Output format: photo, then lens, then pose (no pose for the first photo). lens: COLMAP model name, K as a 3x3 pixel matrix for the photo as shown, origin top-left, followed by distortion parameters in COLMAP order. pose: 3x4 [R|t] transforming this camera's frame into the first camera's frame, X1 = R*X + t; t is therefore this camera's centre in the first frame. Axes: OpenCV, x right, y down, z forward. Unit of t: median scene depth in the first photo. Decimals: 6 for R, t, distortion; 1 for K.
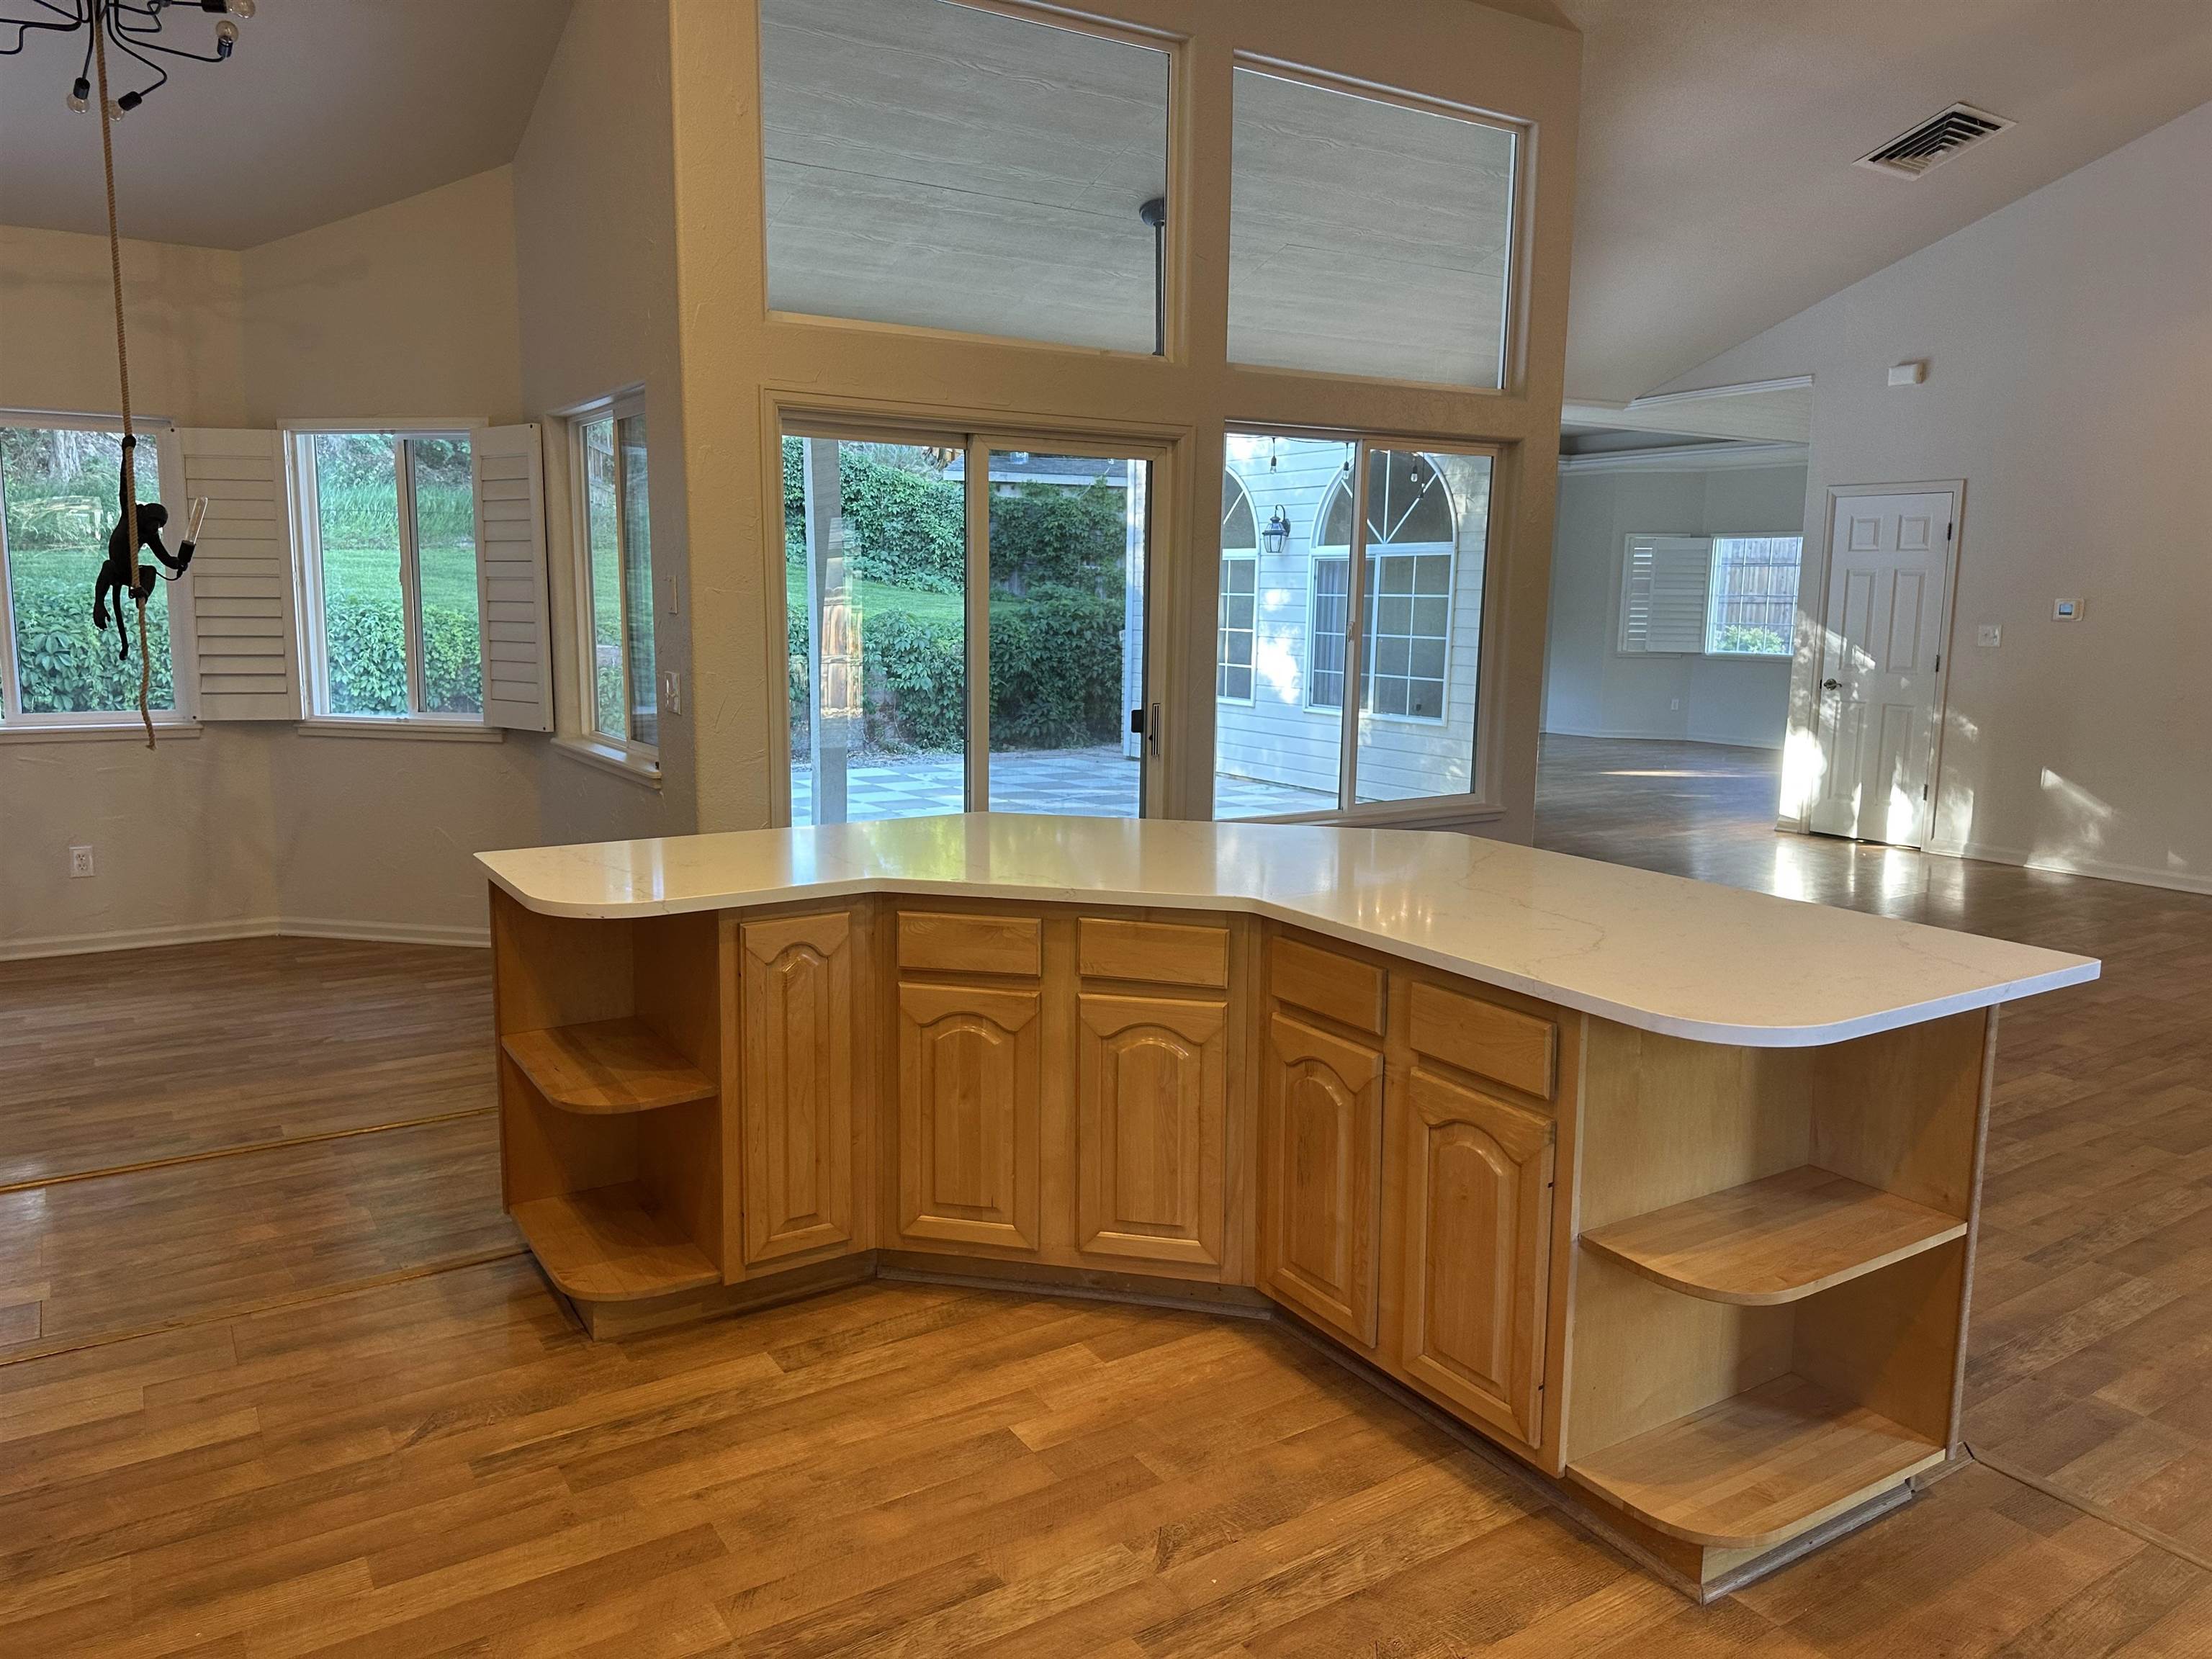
lens RADIAL K [[1572.2, 0, 1111.5], [0, 1572.2, 821.1], [0, 0, 1]] dist [0.021239, -0.016110]
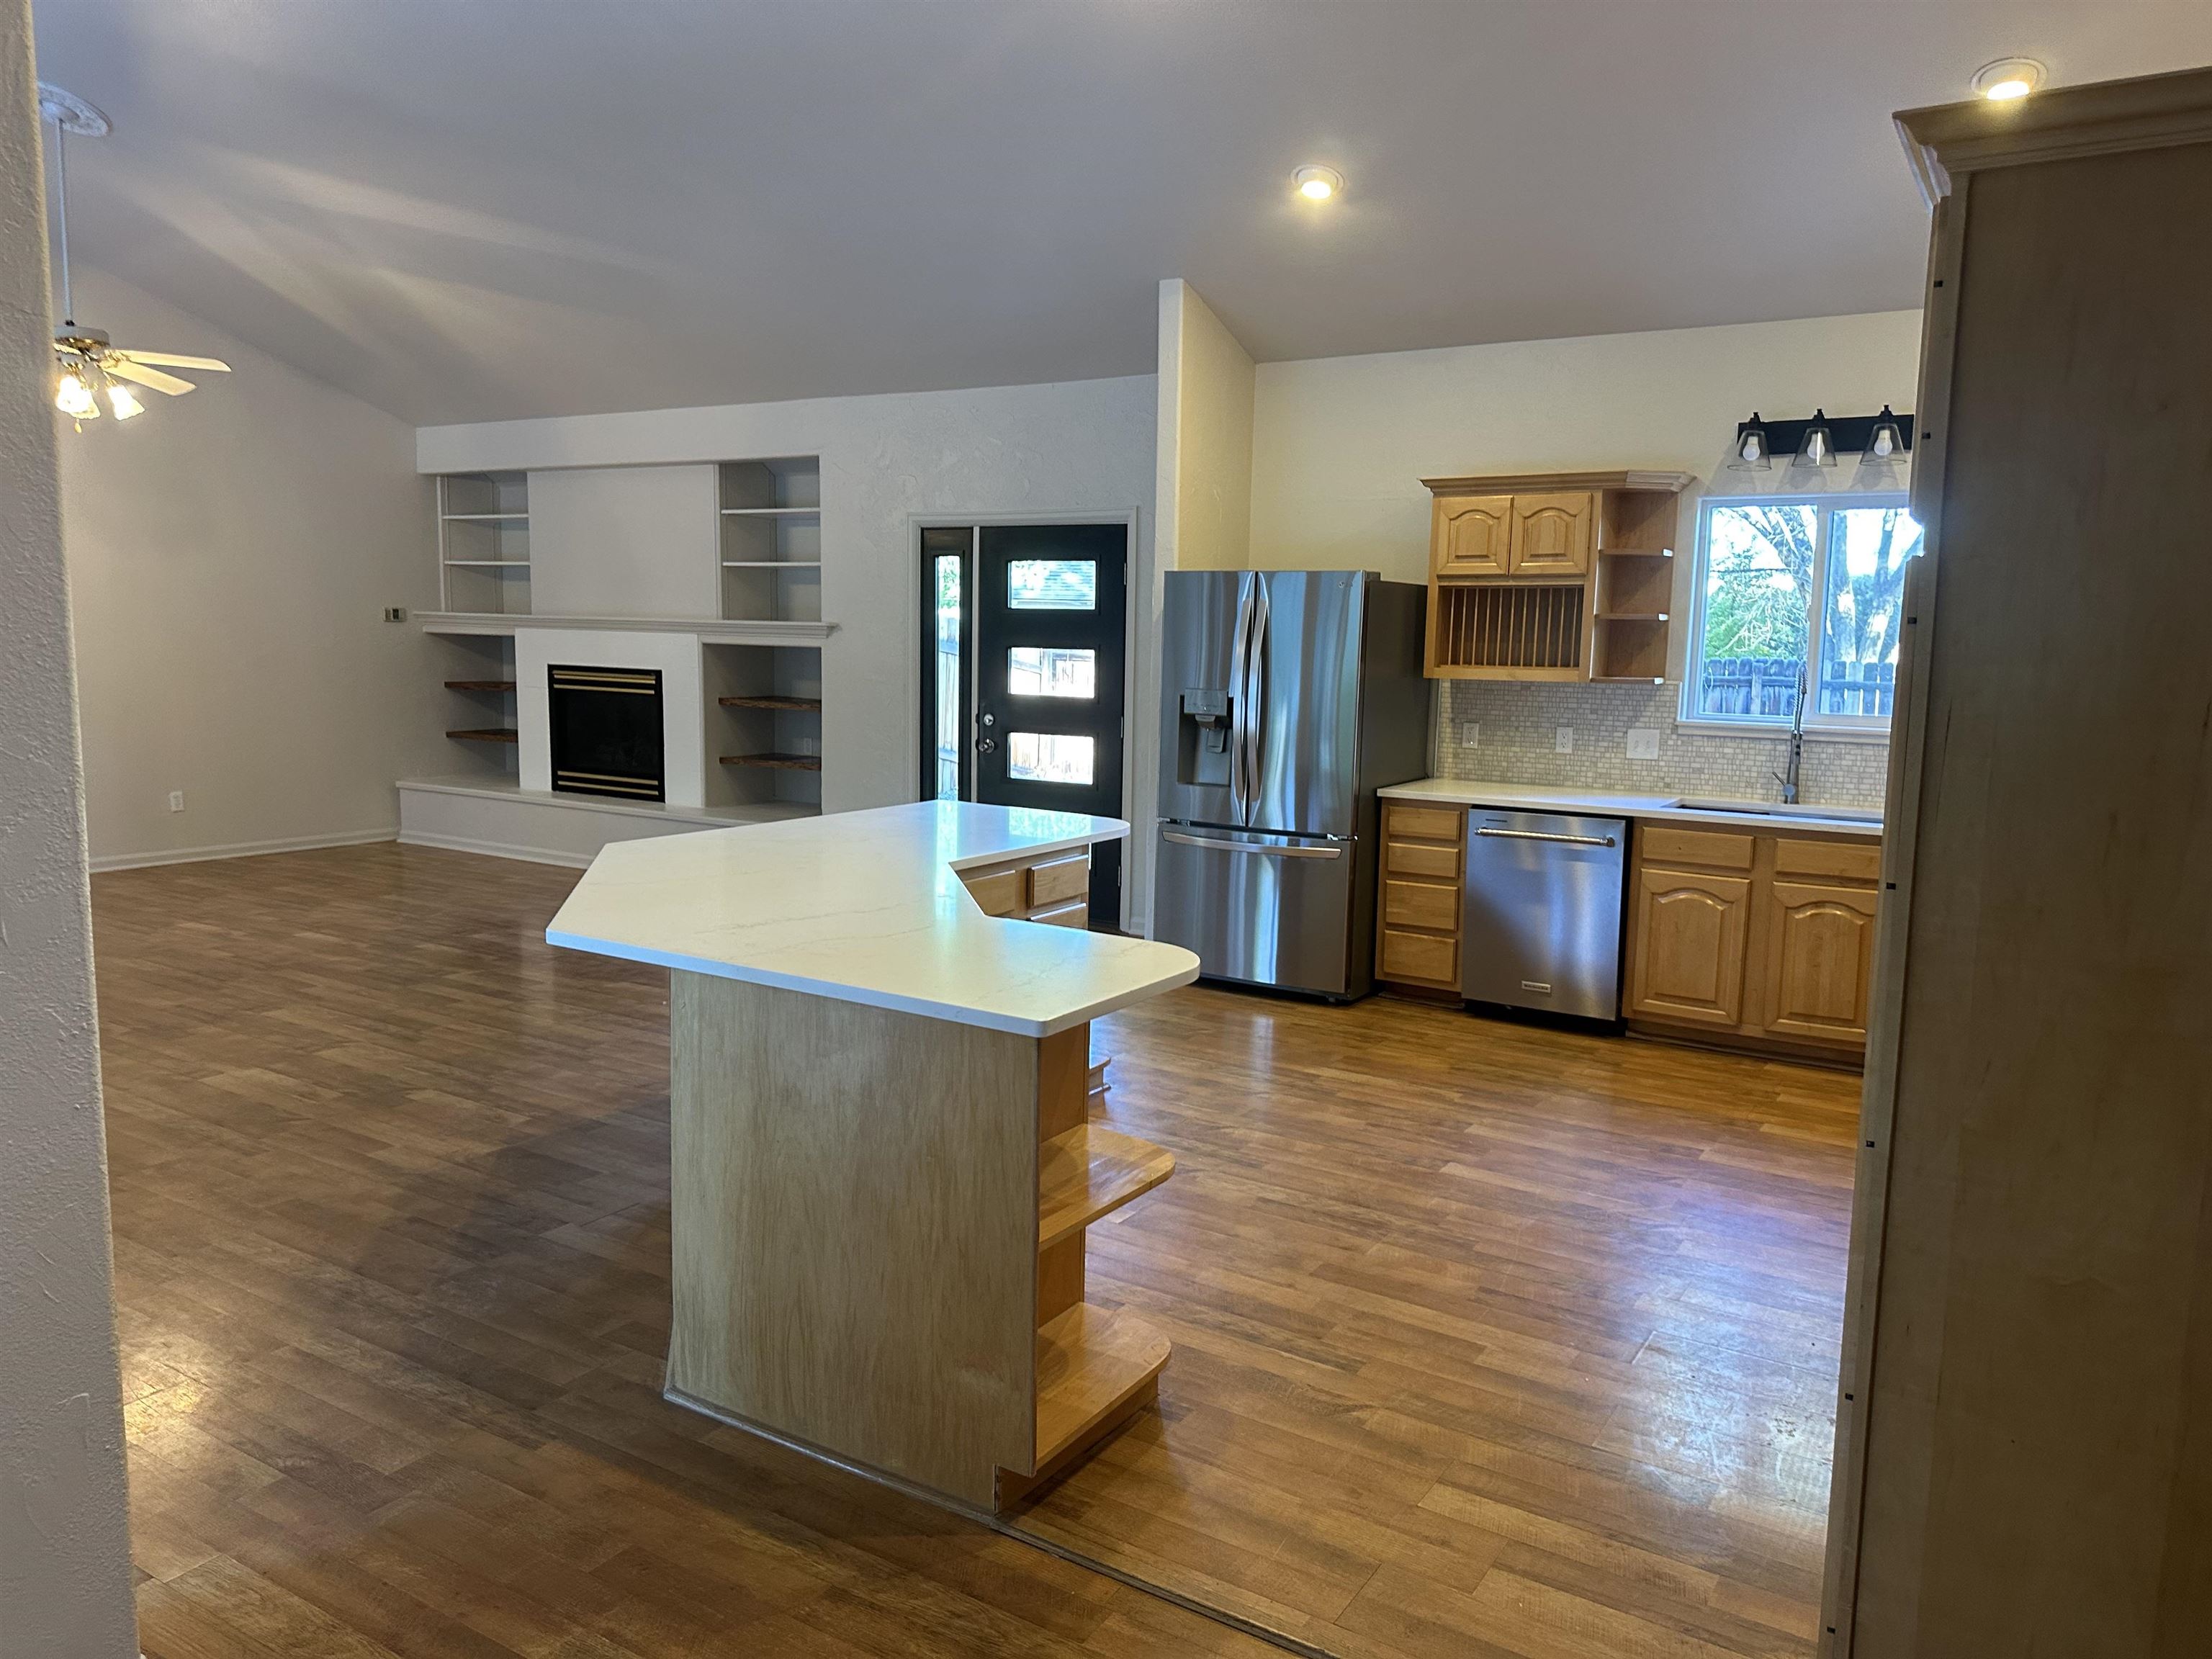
lens RADIAL K [[1572.2, 0, 1101.6], [0, 1572.2, 833.0], [0, 0, 1]] dist [0.021239, -0.016110]
pose [[-0.417208, -0.148799, 0.896547, -1.338338], [0.119126, 0.969040, 0.216266, -0.284087], [-0.900970, 0.197030, -0.386566, 1.544326]]
